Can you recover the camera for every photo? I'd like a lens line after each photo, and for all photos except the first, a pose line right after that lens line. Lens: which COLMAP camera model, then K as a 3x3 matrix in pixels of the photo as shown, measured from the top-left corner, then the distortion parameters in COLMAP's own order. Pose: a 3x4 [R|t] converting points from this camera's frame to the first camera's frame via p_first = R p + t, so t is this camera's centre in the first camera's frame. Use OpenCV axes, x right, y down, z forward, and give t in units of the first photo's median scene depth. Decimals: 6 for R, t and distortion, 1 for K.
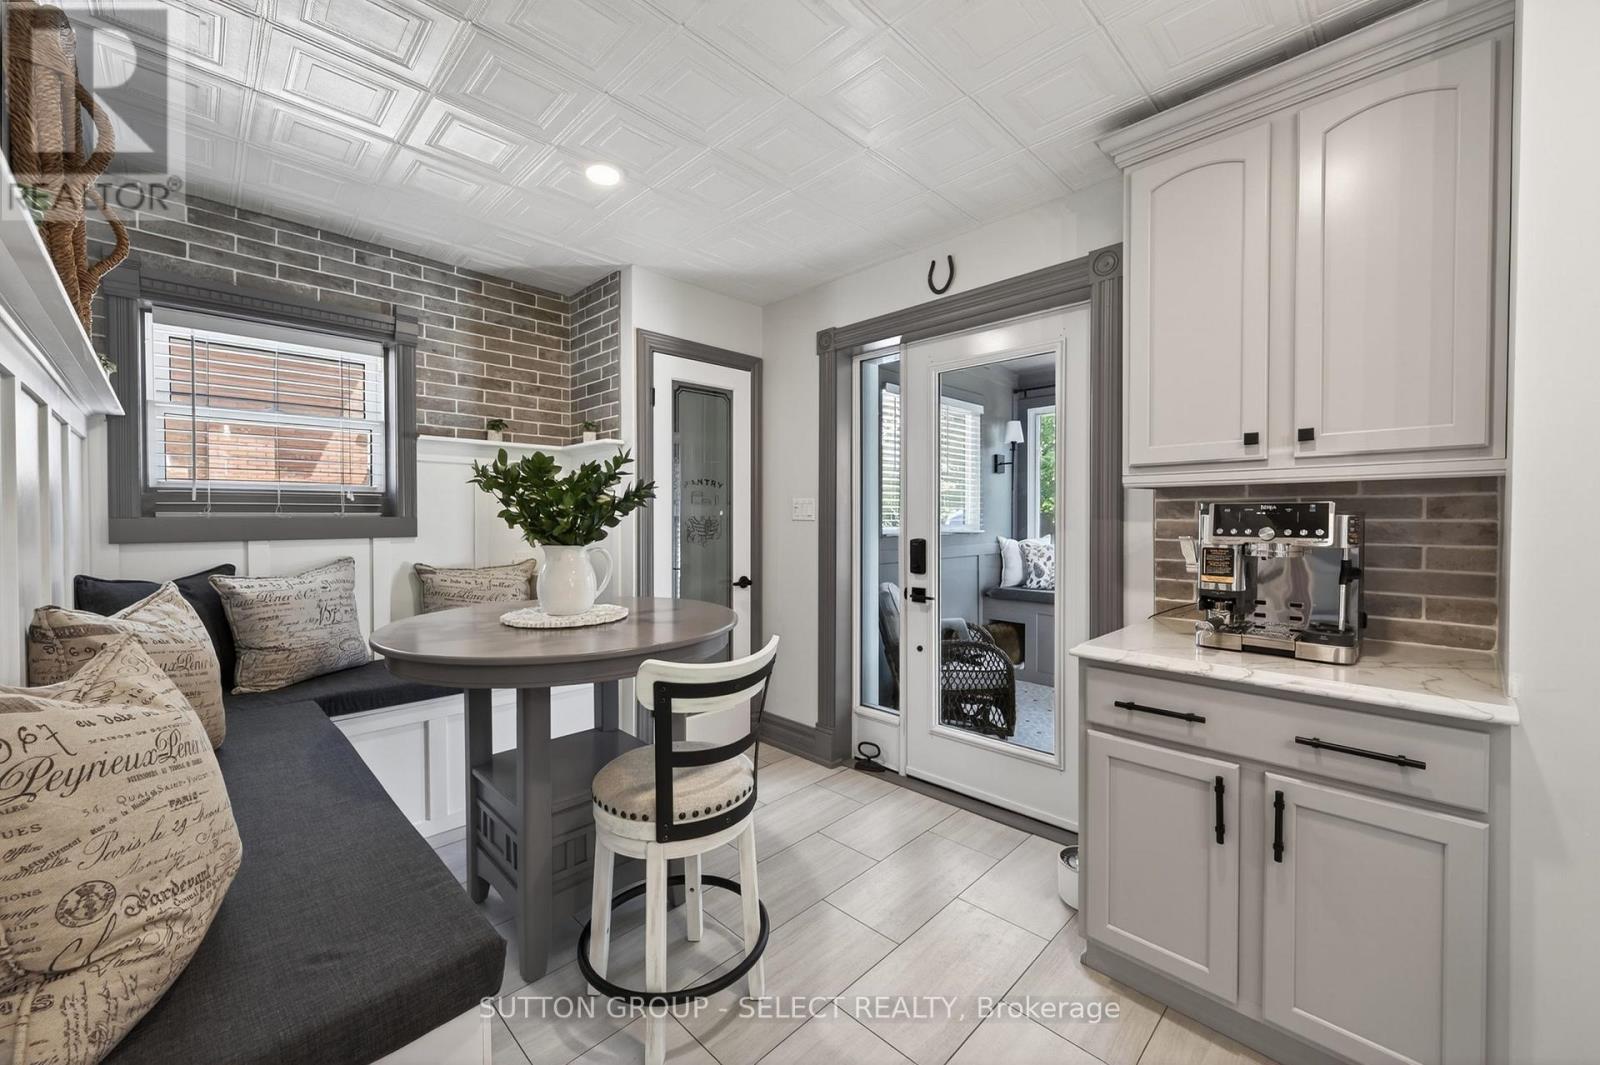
lens RADIAL K [[625.4, 0, 732.6], [0, 625.4, 522.6], [0, 0, 1]] dist [0.006307, -0.000736]
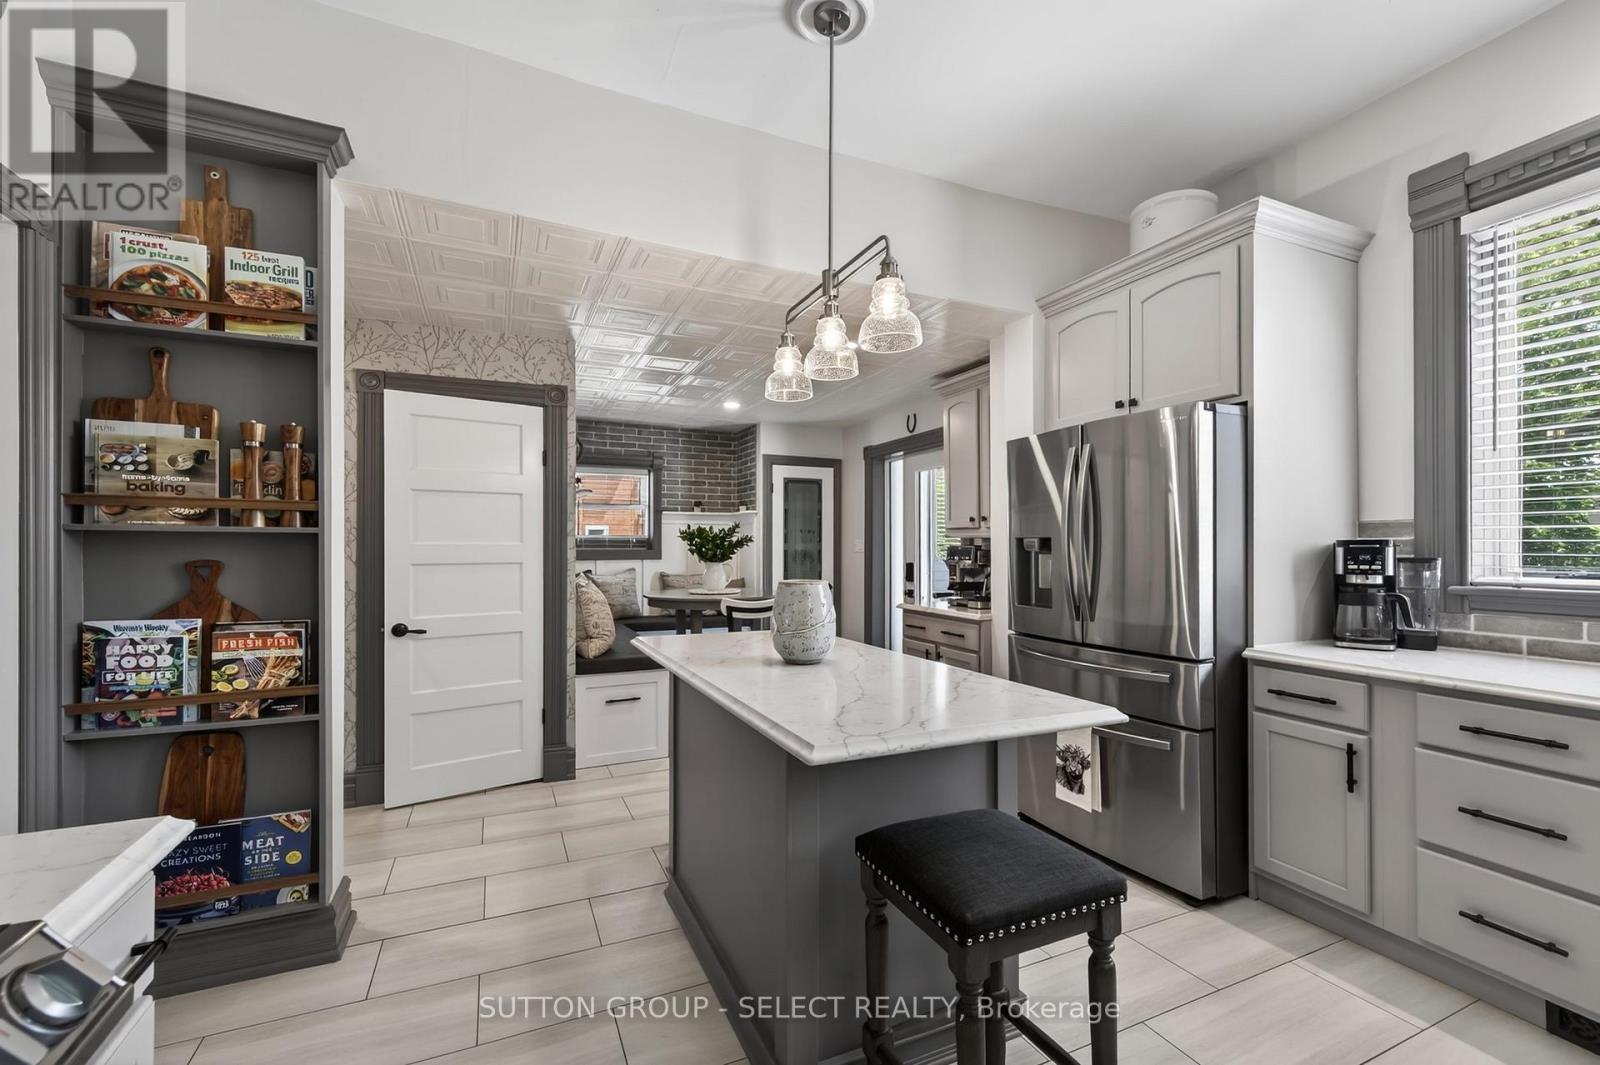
lens RADIAL K [[665.2, 0, 795.6], [0, 665.2, 543.2], [0, 0, 1]] dist [-0.010510, -0.000313]
pose [[0.958214, 0.000350, -0.286053, 0.571727], [-0.004297, 0.999904, -0.013170, -0.003651], [0.286021, 0.013849, 0.958123, -1.021956]]
